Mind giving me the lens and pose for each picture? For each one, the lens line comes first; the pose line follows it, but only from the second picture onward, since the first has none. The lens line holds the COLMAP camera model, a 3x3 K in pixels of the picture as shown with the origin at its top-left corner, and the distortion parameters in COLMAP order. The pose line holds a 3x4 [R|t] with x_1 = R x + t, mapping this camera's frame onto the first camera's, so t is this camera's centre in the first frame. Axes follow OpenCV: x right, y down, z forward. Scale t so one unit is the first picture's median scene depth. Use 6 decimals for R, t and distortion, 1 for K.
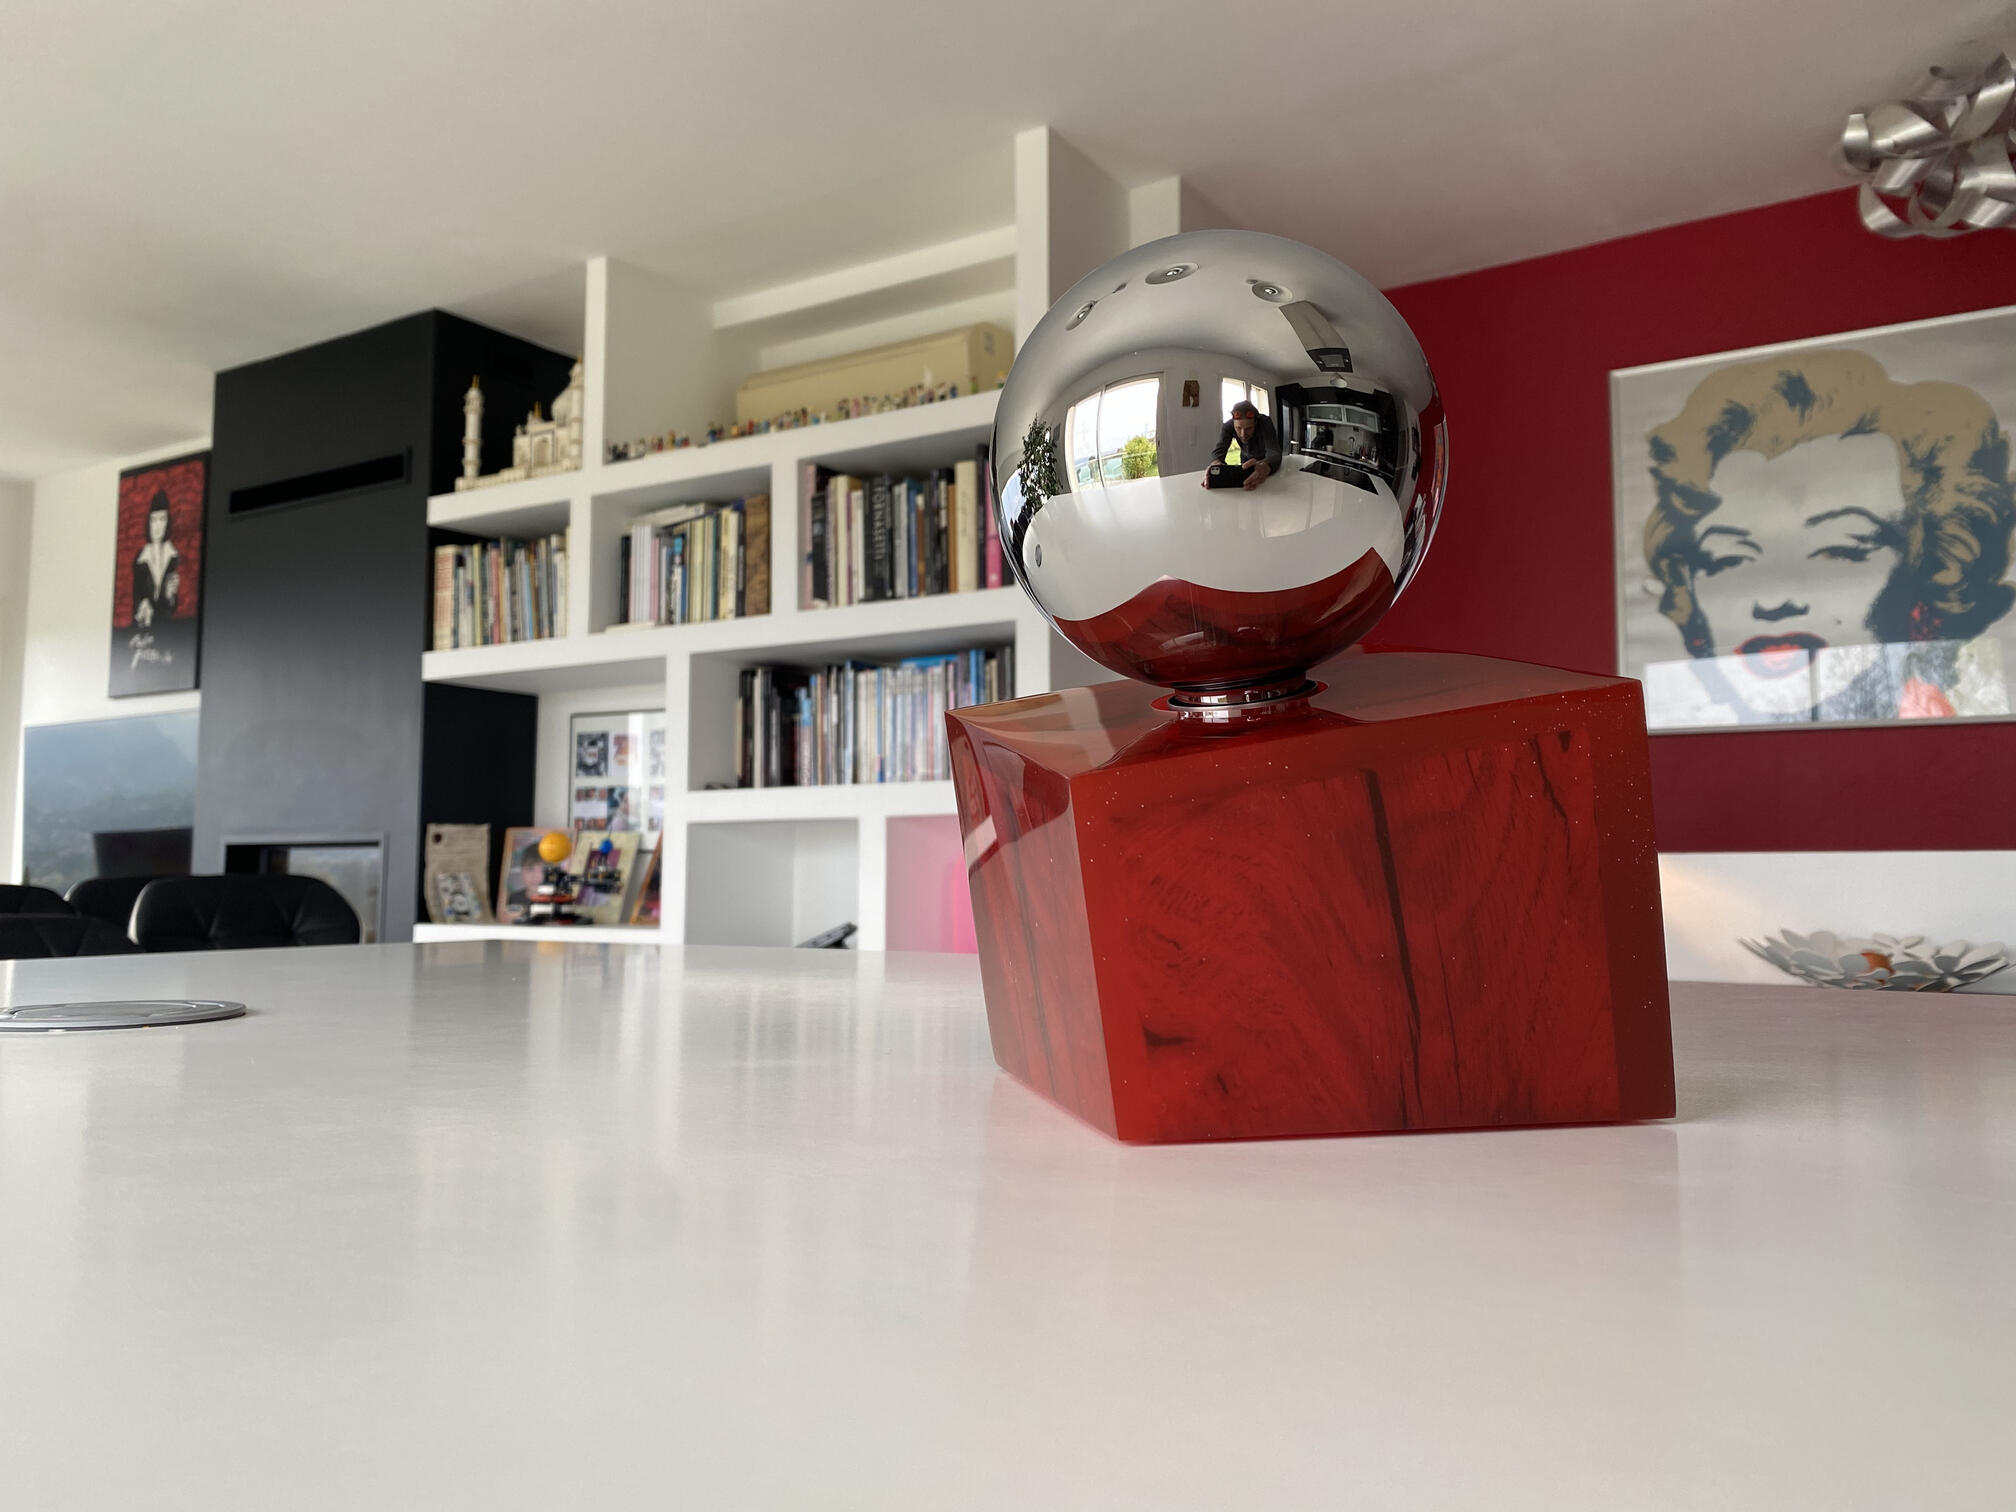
lens RADIAL K [[1540.2, 0, 1019.5], [0, 1540.2, 741.4], [0, 0, 1]] dist [0.056772, -0.066071]
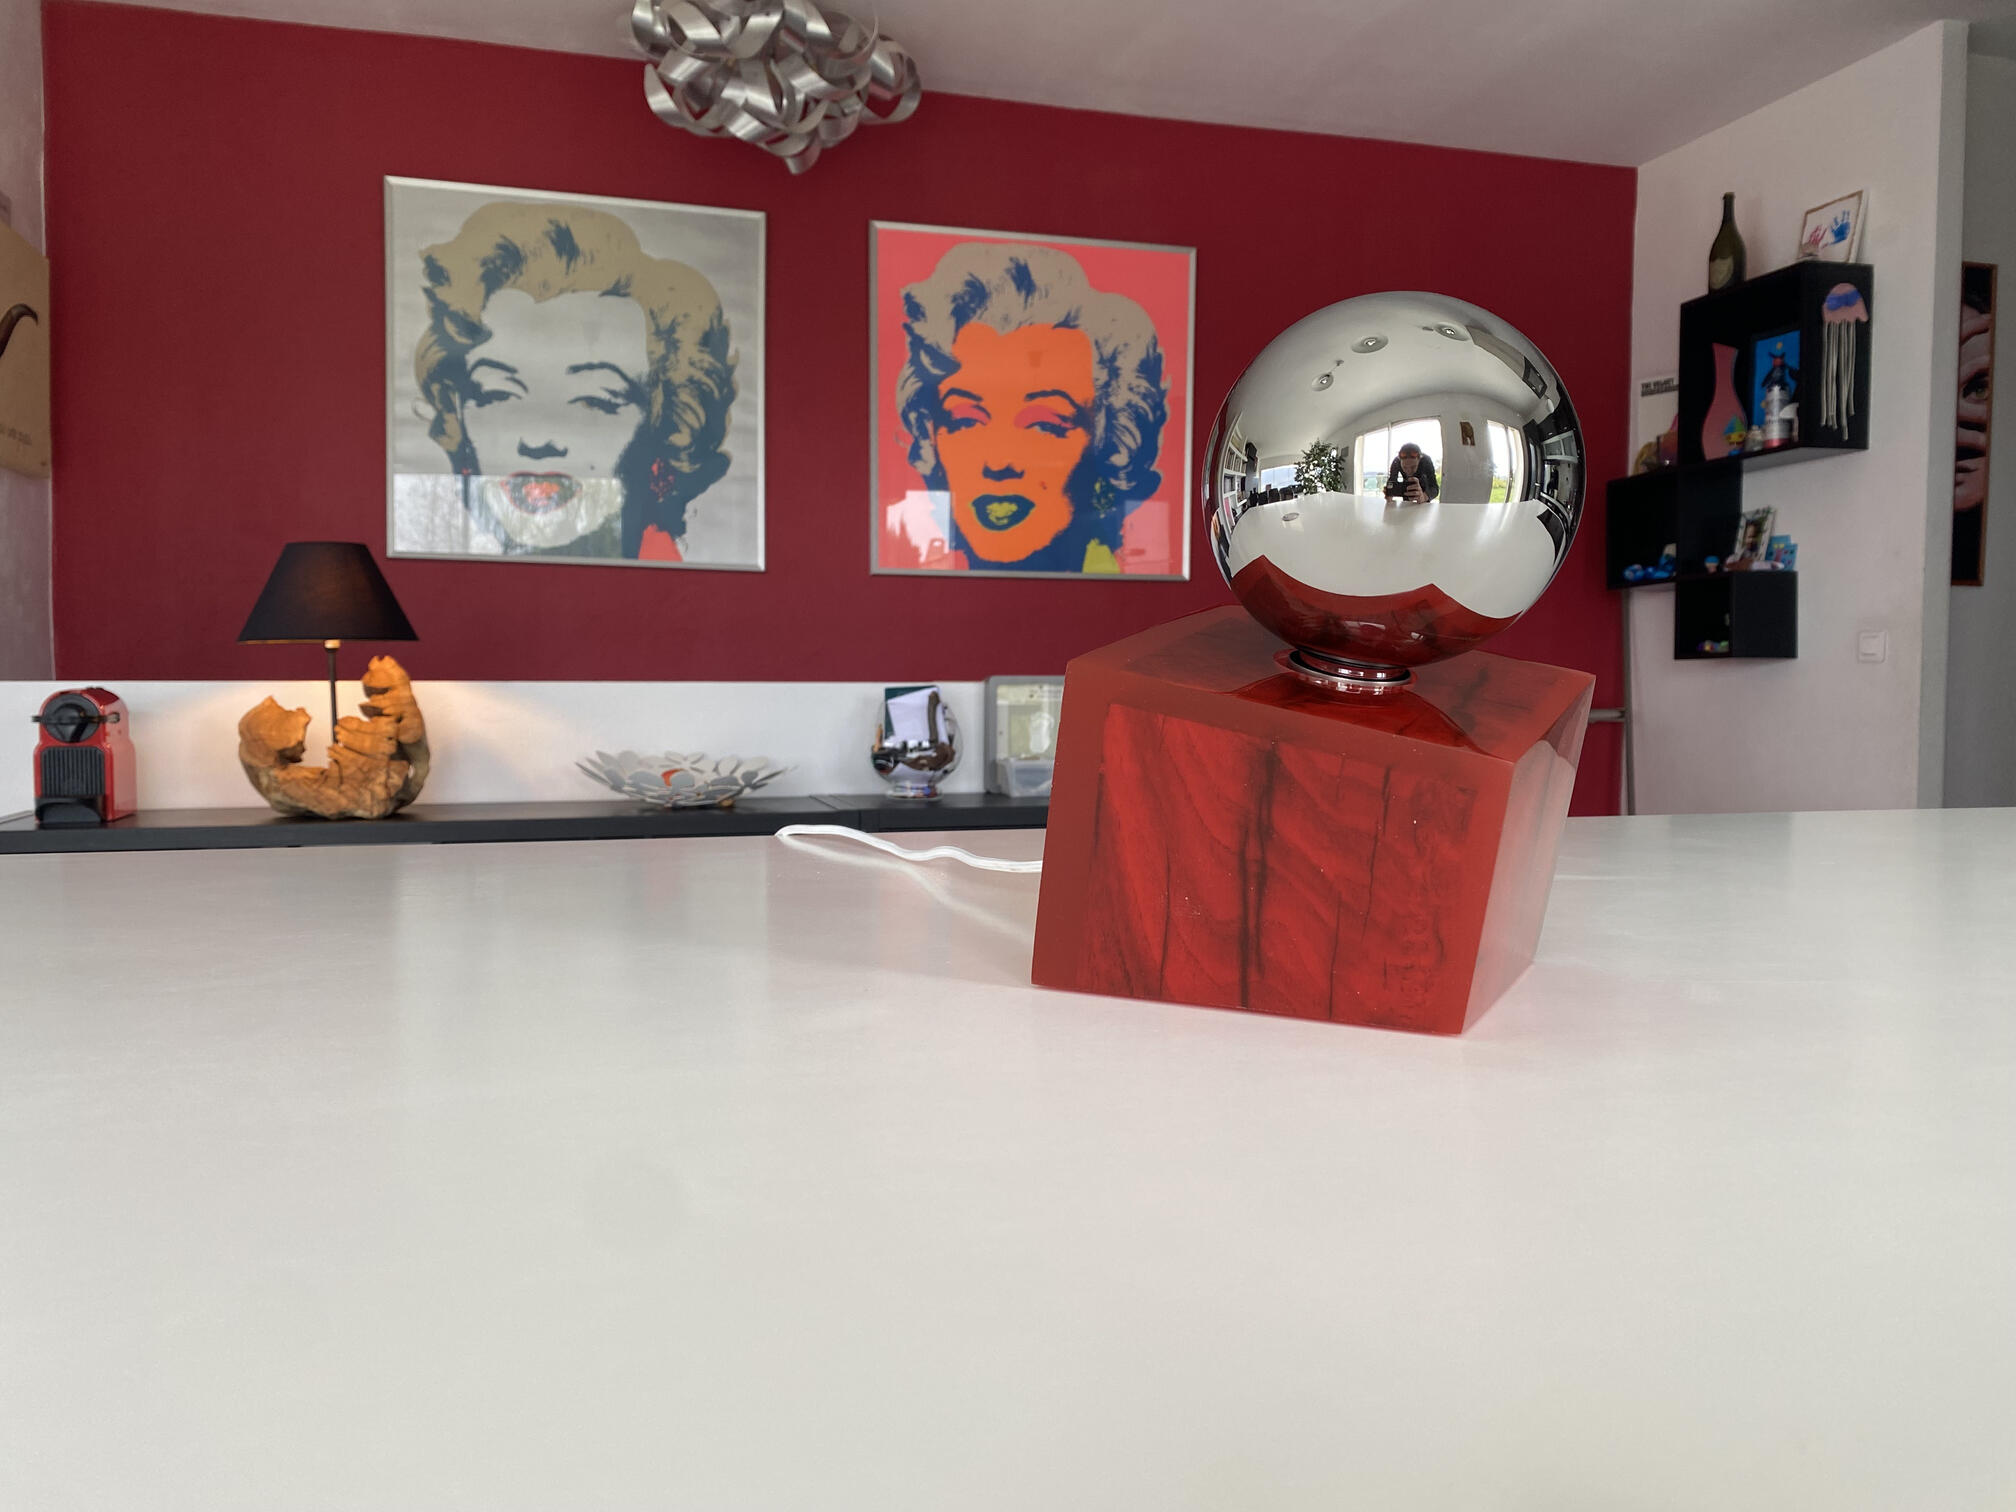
lens RADIAL K [[1523.7, 0, 1012.8], [0, 1523.7, 740.1], [0, 0, 1]] dist [0.082048, -0.108673]
pose [[0.647546, -0.028204, 0.761505, -0.113753], [-0.068359, 0.993136, 0.094912, -0.008526], [-0.758954, -0.113516, 0.641173, 0.056122]]
